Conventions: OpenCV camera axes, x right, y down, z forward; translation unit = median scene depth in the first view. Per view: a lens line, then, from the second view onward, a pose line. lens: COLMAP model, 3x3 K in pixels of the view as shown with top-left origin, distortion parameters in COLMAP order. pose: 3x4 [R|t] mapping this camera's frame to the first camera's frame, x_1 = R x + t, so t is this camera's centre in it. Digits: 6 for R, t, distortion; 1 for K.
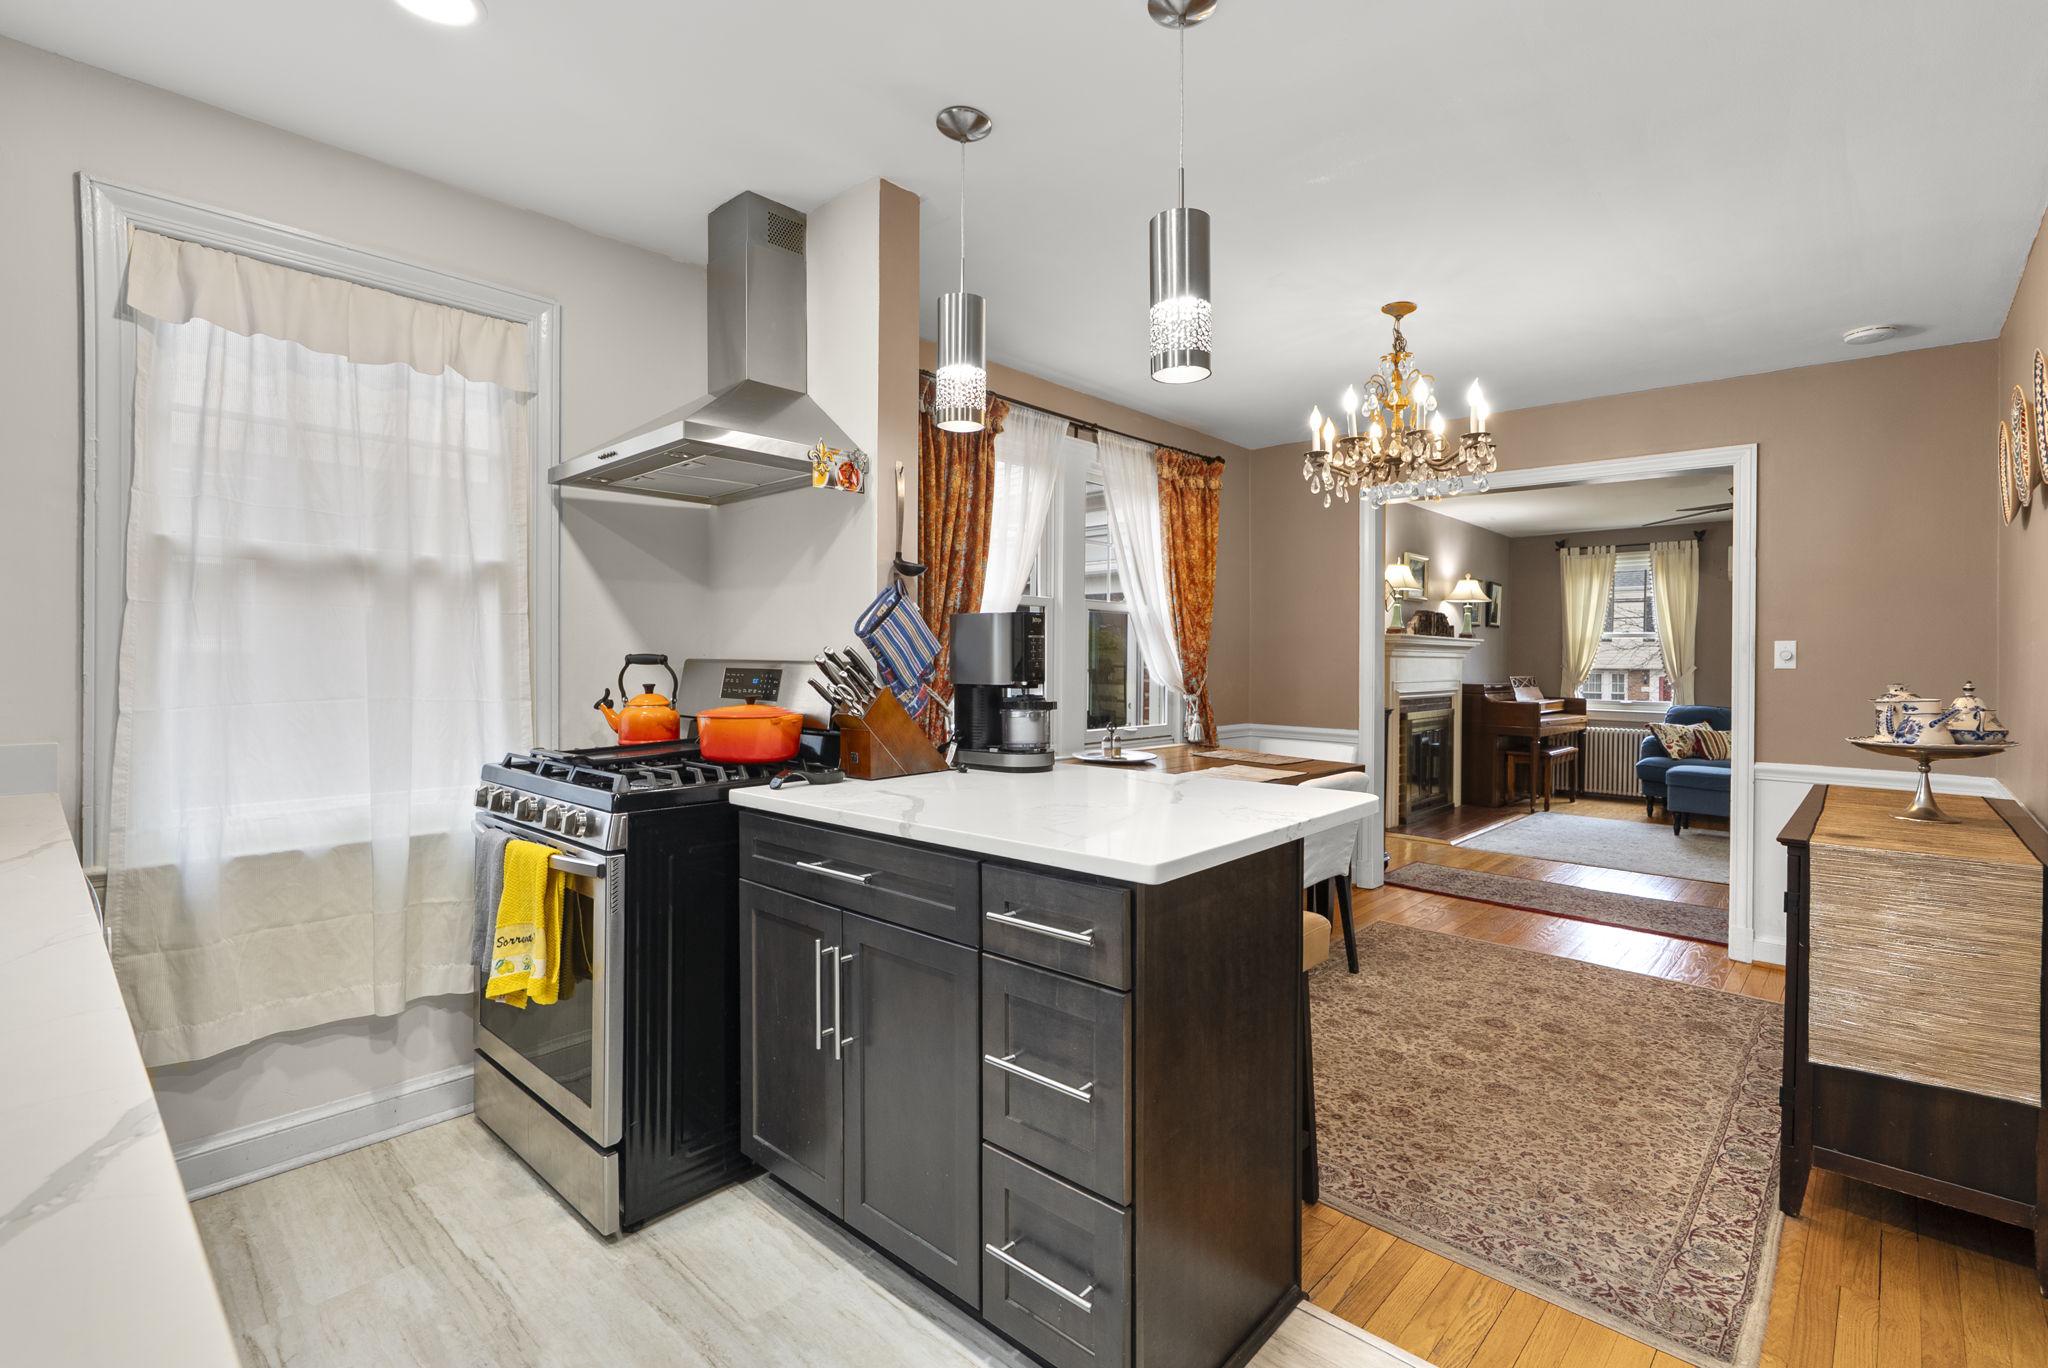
lens RADIAL K [[940.4, 0, 1020.8], [0, 940.4, 669.7], [0, 0, 1]] dist [-0.009524, 0.001409]
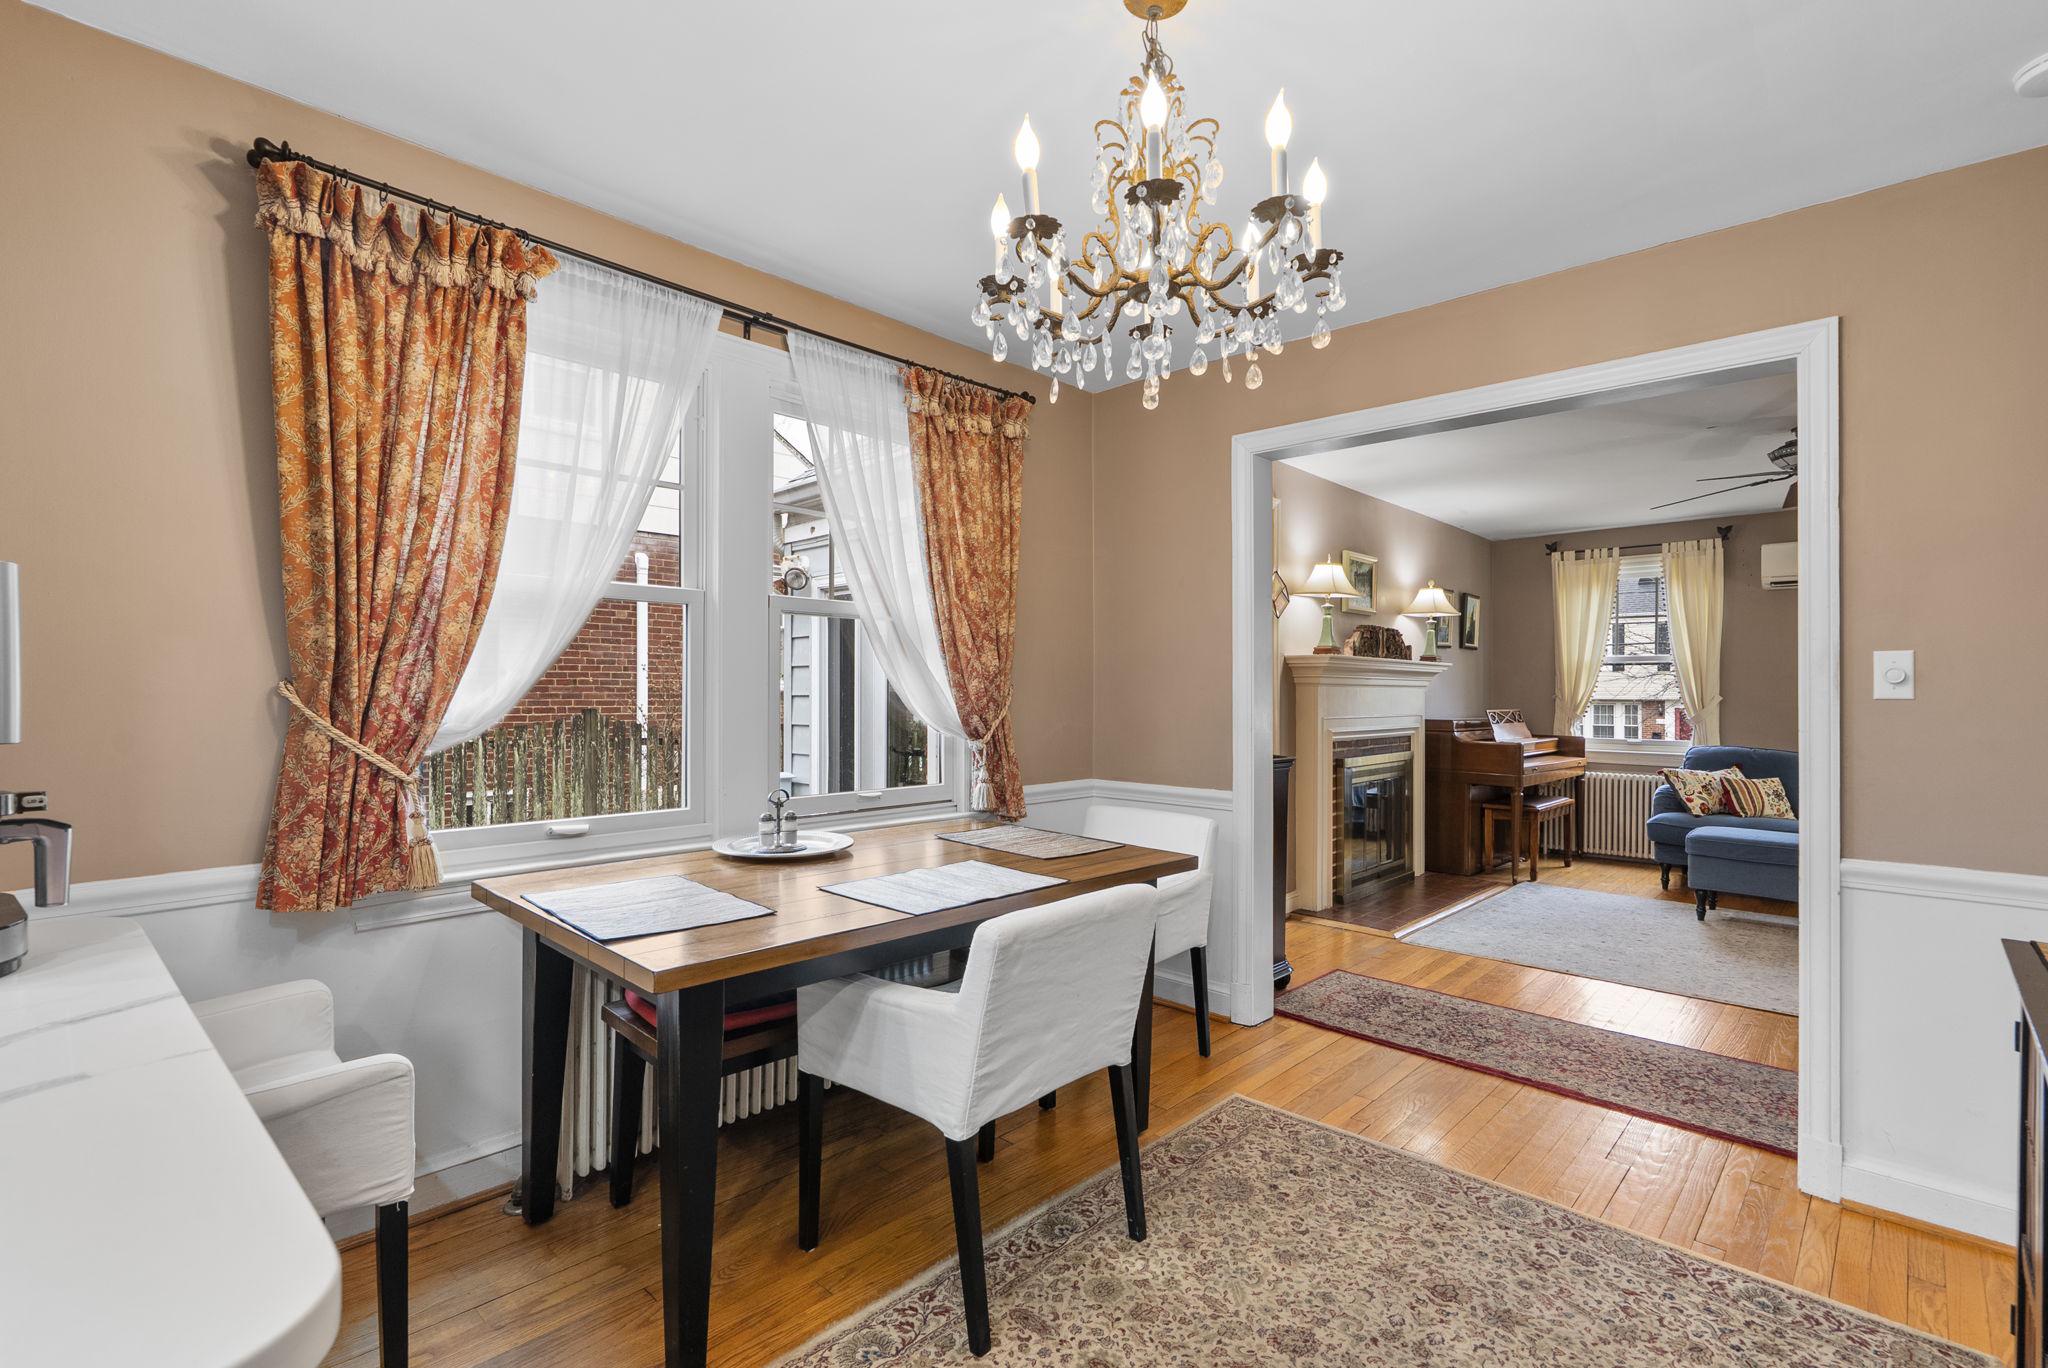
lens RADIAL K [[940.4, 0, 1026.0], [0, 940.4, 693.1], [0, 0, 1]] dist [-0.009524, 0.001409]
pose [[0.999964, -0.003601, -0.007693, 0.196771], [0.003523, 0.999942, -0.010196, -0.000441], [0.007729, 0.010169, 0.999918, 0.289140]]
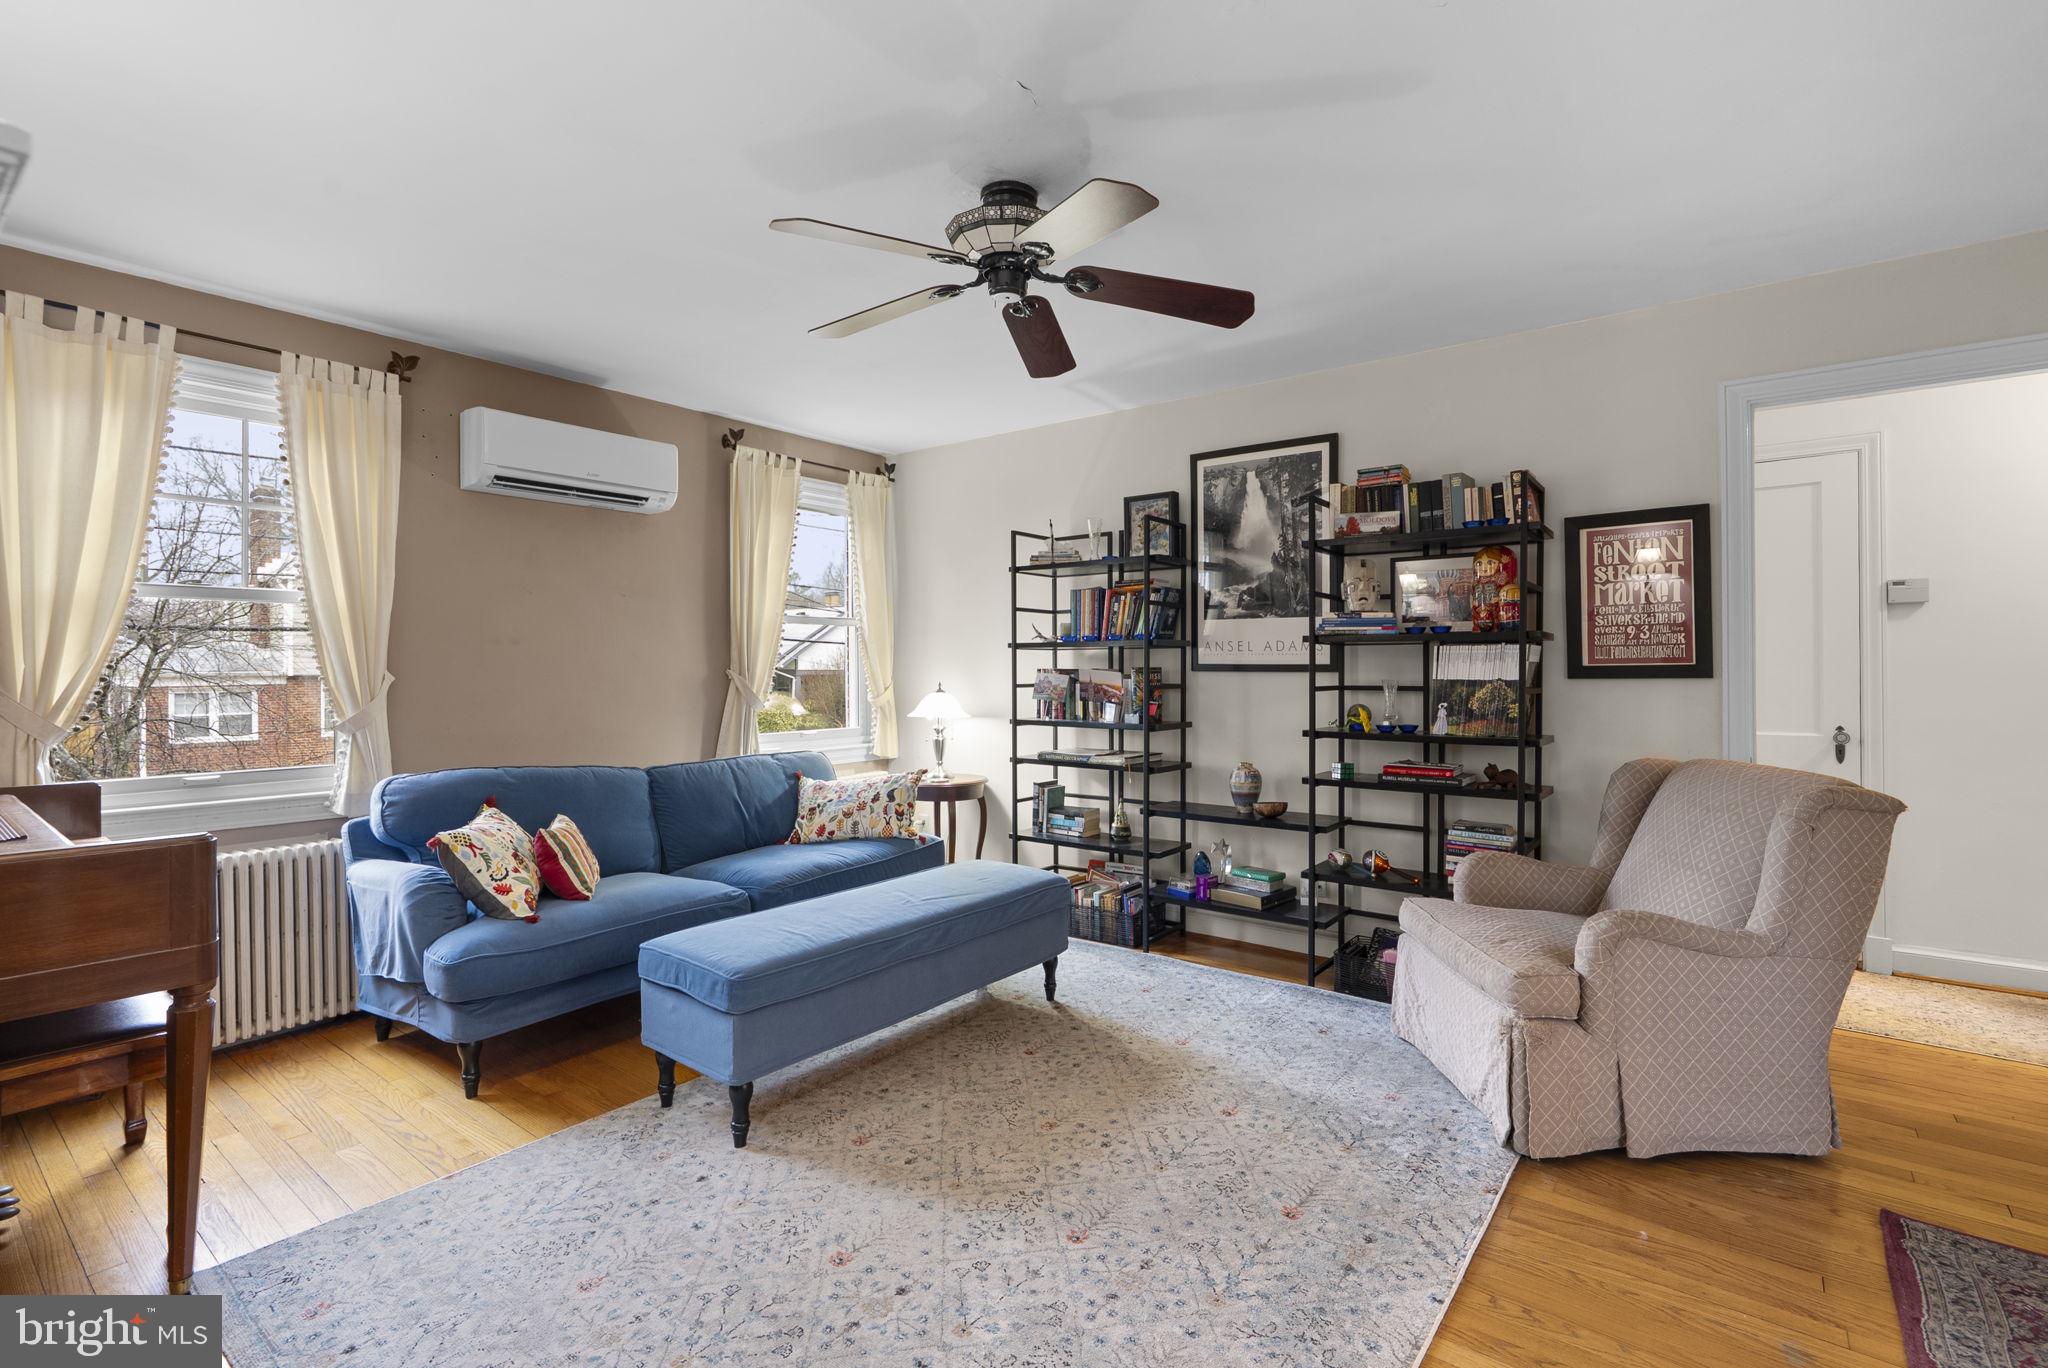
lens RADIAL K [[940.4, 0, 1022.5], [0, 940.4, 675.4], [0, 0, 1]] dist [-0.009524, 0.001409]
pose [[-0.077741, -0.008271, 0.996939, 0.406015], [0.011542, 0.999891, 0.009196, -0.005502], [-0.996907, 0.012222, -0.077638, 1.097217]]
